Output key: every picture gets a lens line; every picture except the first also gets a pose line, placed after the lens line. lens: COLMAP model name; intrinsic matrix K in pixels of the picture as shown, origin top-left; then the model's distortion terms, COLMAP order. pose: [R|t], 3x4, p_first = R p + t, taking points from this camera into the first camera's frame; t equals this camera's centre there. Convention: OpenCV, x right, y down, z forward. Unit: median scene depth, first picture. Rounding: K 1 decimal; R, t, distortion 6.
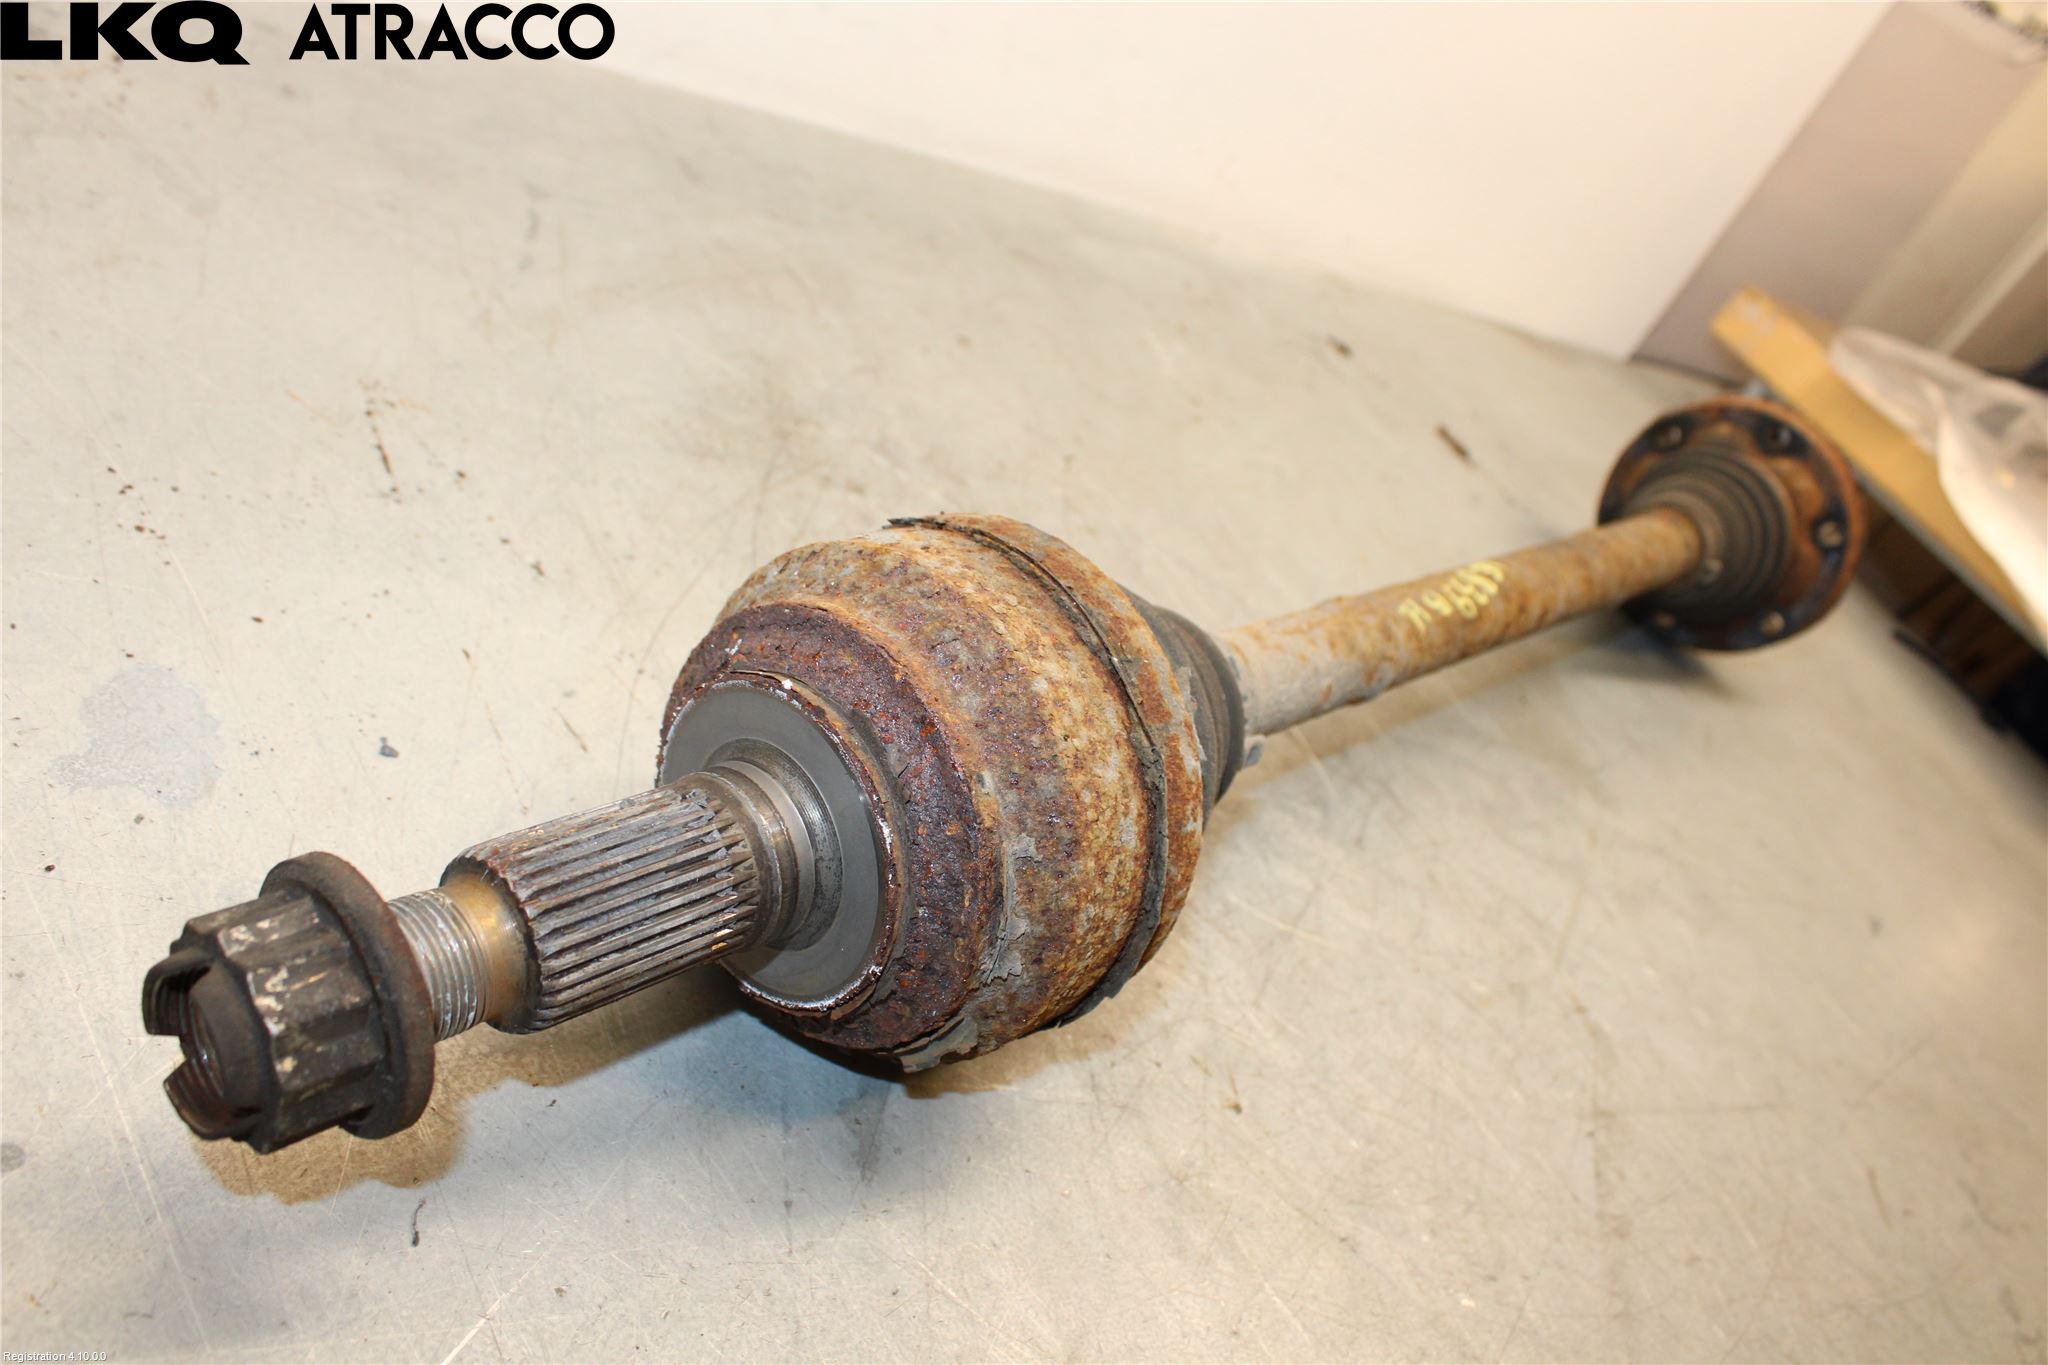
lens RADIAL K [[1720.9, 0, 1014.0], [0, 1720.9, 662.2], [0, 0, 1]] dist [-0.164720, 0.138235]
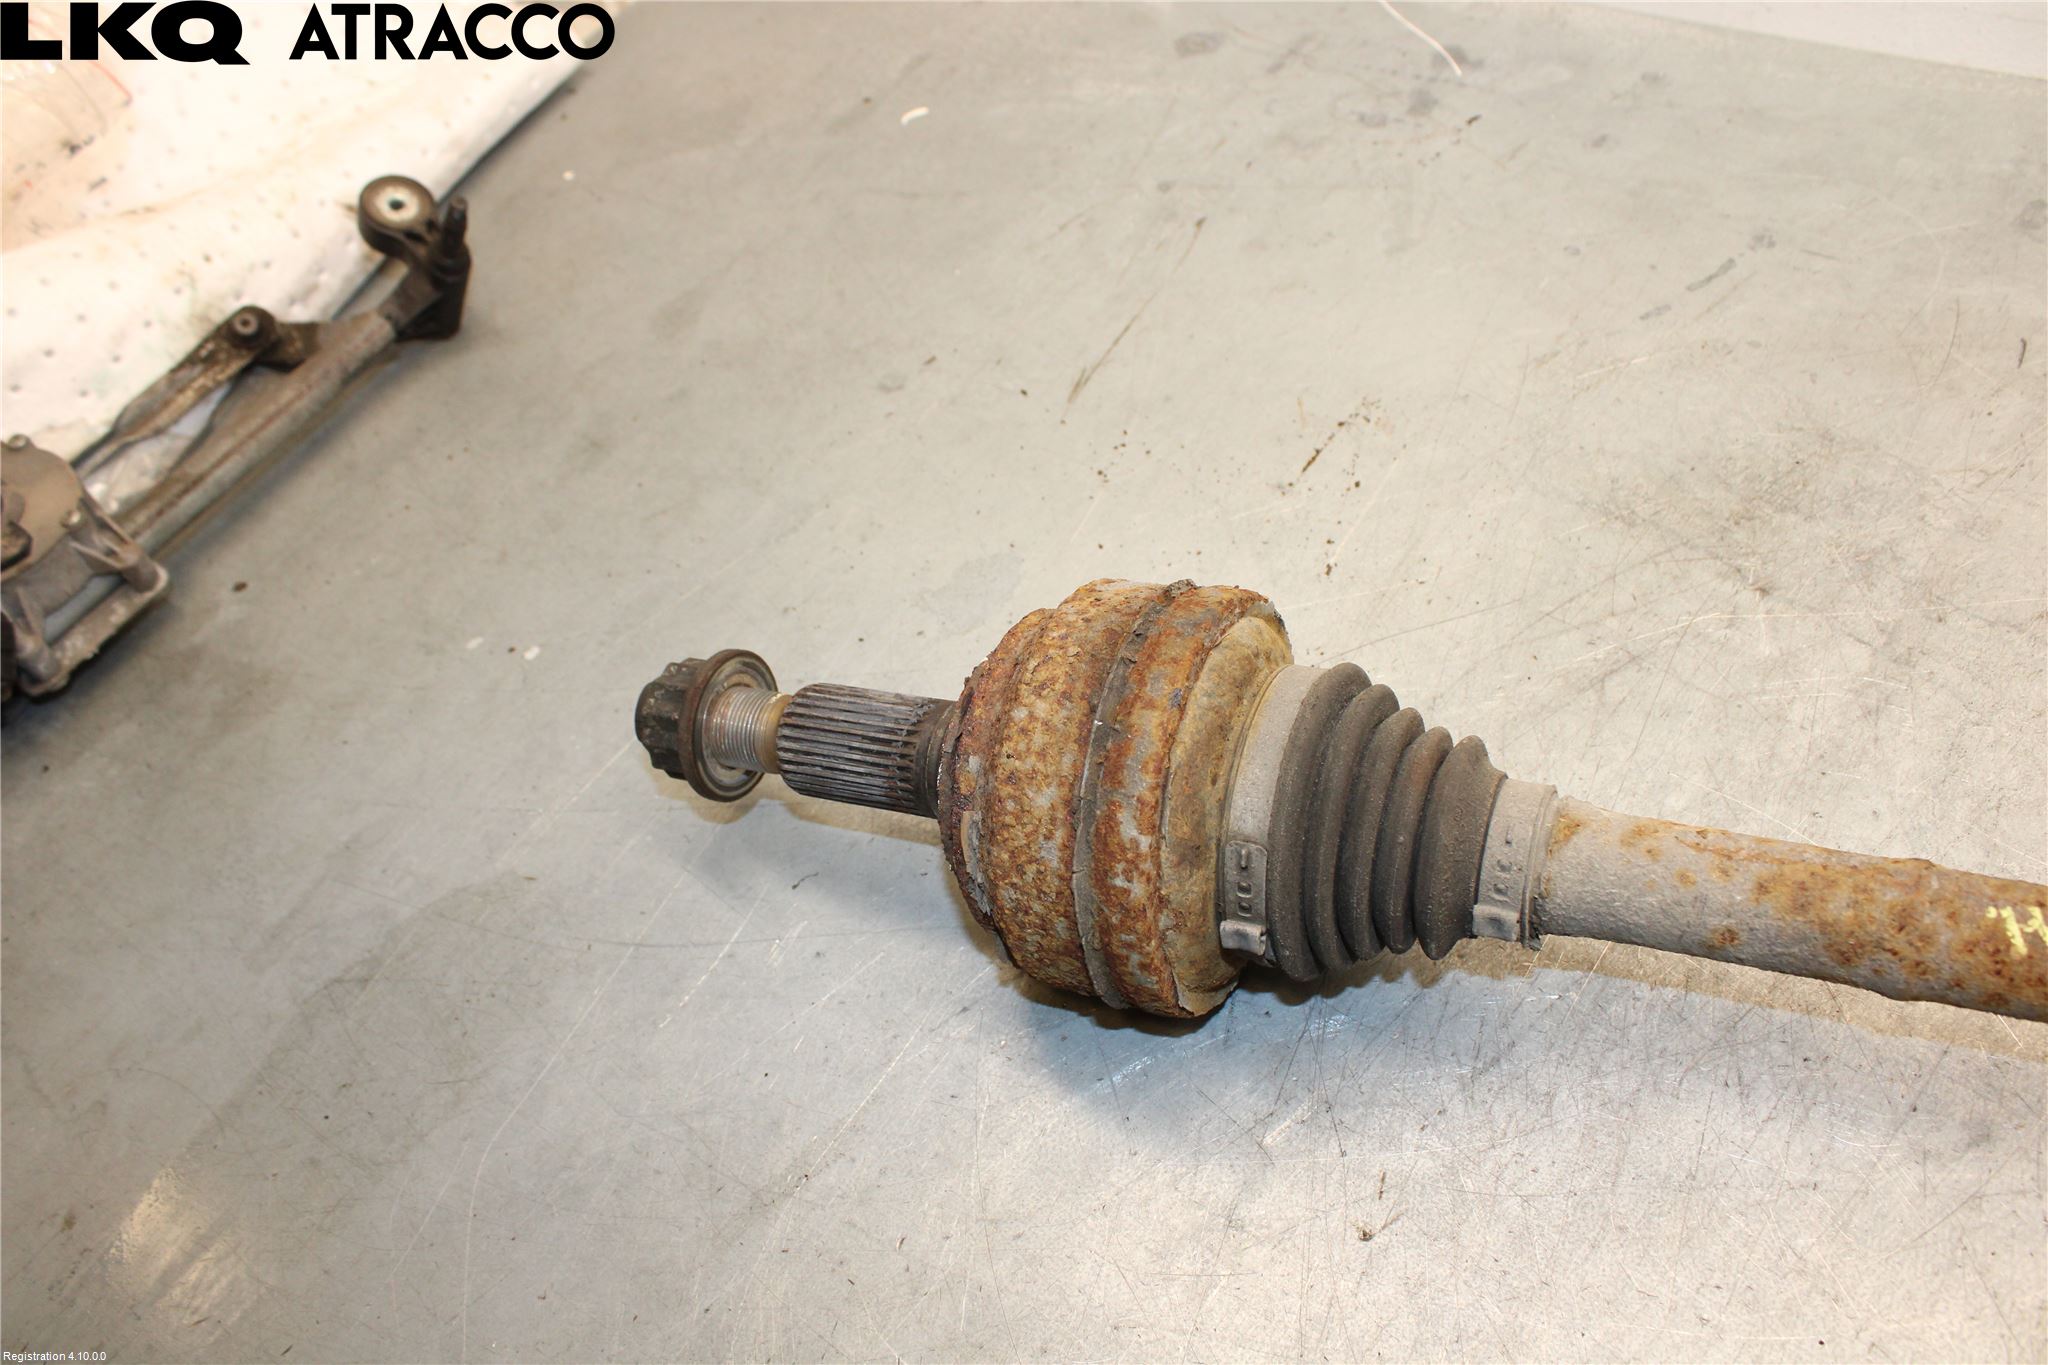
lens RADIAL K [[1720.9, 0, 1018.9], [0, 1720.9, 694.3], [0, 0, 1]] dist [-0.164720, 0.138235]
pose [[0.219277, 0.293911, -0.930341, 1.197707], [-0.218766, 0.944079, 0.246689, -0.315101], [0.950820, 0.149434, 0.271313, 0.624500]]
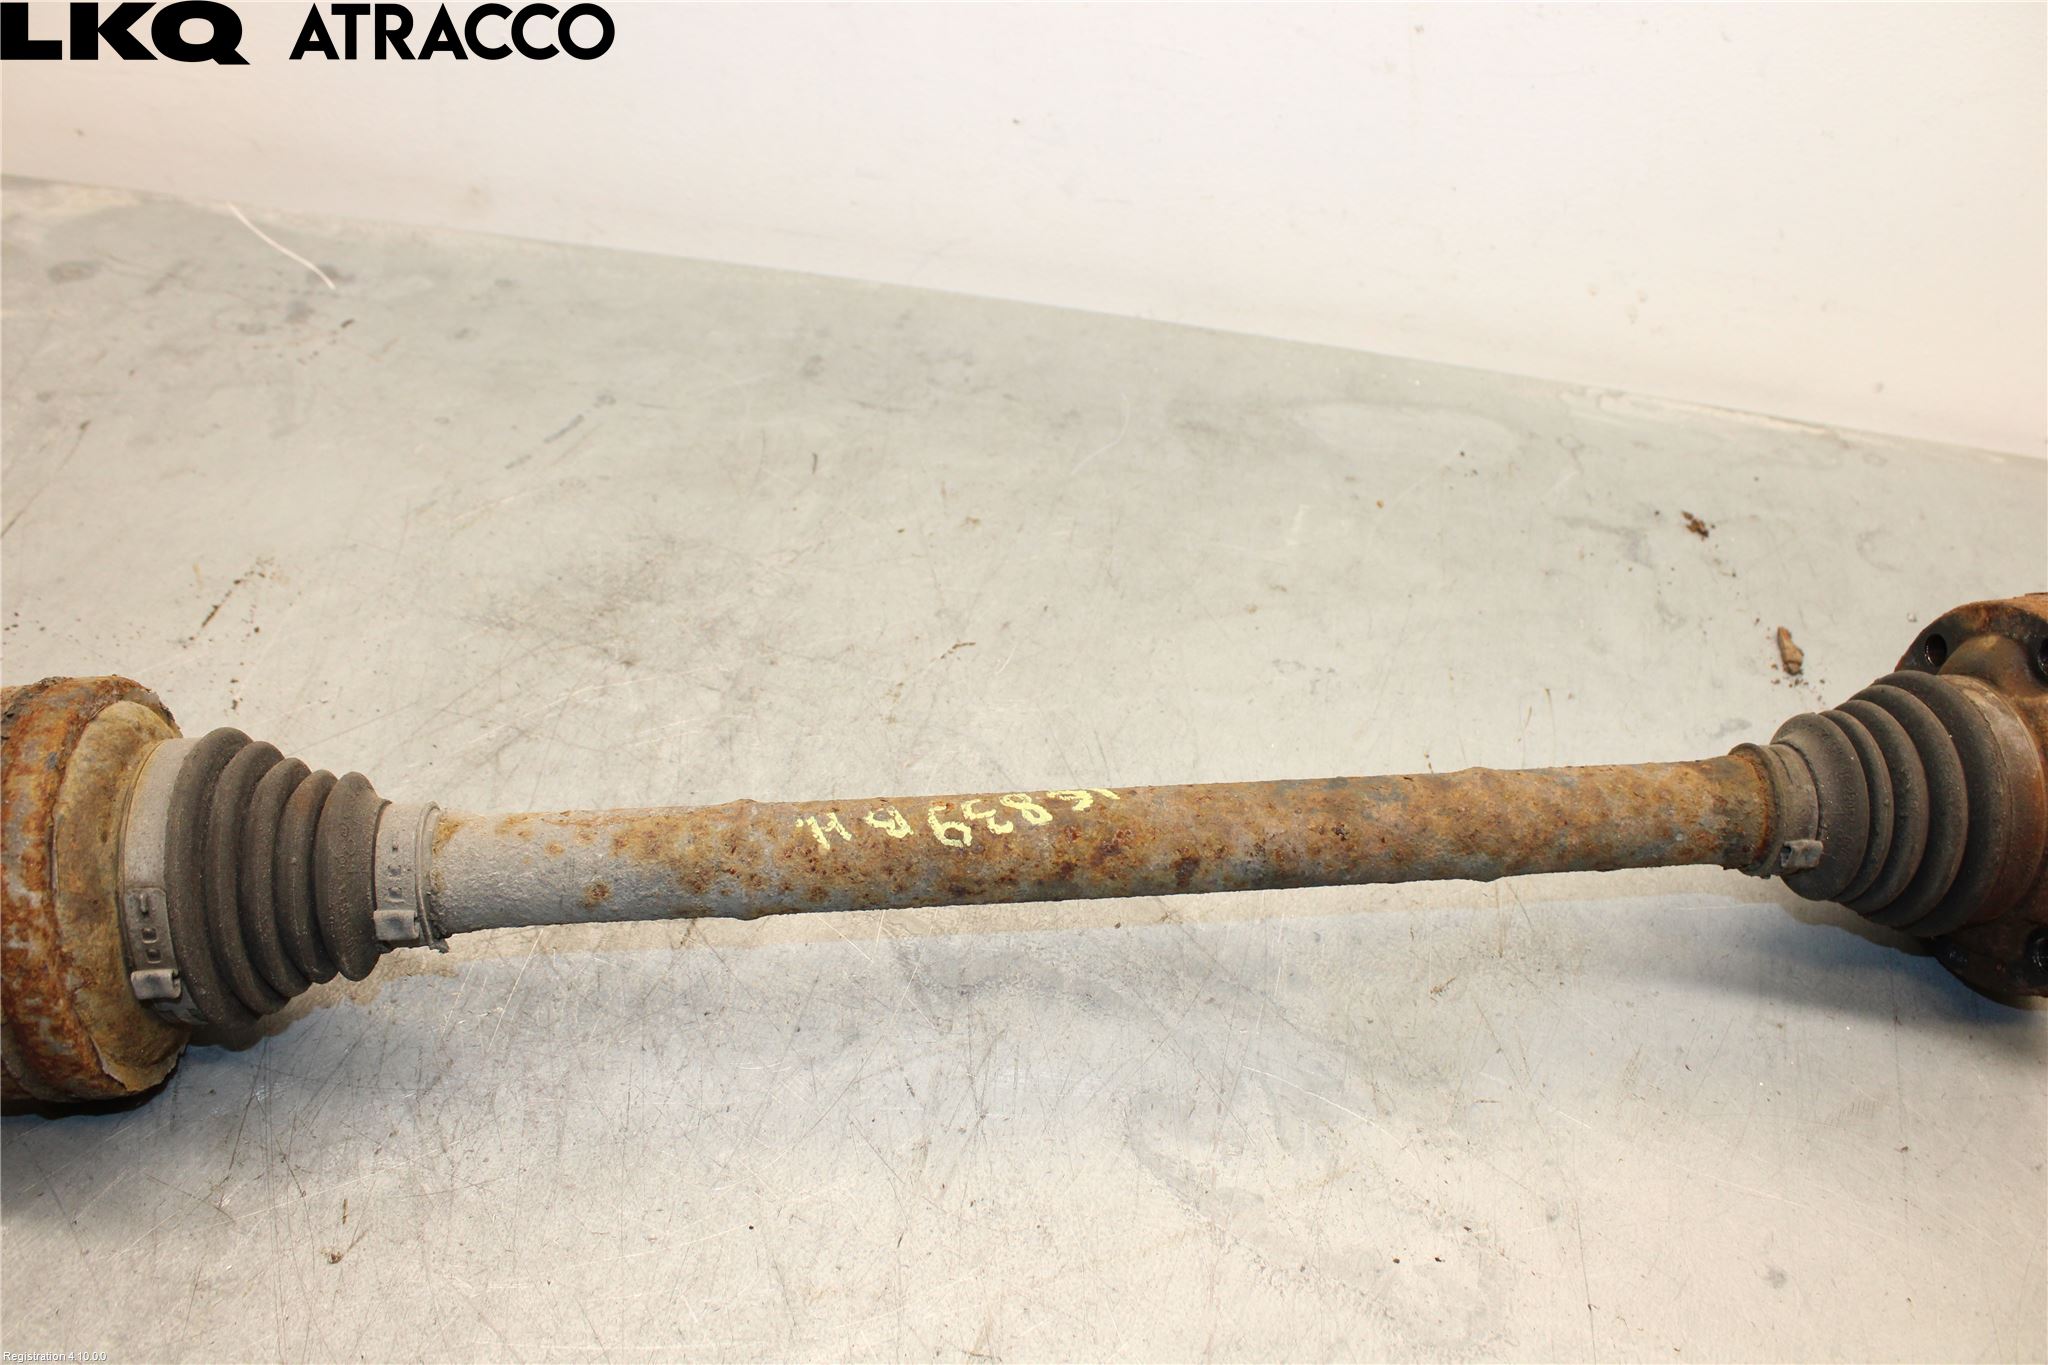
lens RADIAL K [[1720.9, 0, 1018.6], [0, 1720.9, 691.0], [0, 0, 1]] dist [-0.164720, 0.138235]
pose [[0.714580, 0.062115, -0.696791, 1.453185], [-0.118034, 0.992475, -0.032574, -0.129838], [0.689524, 0.105521, 0.716535, 0.673835]]
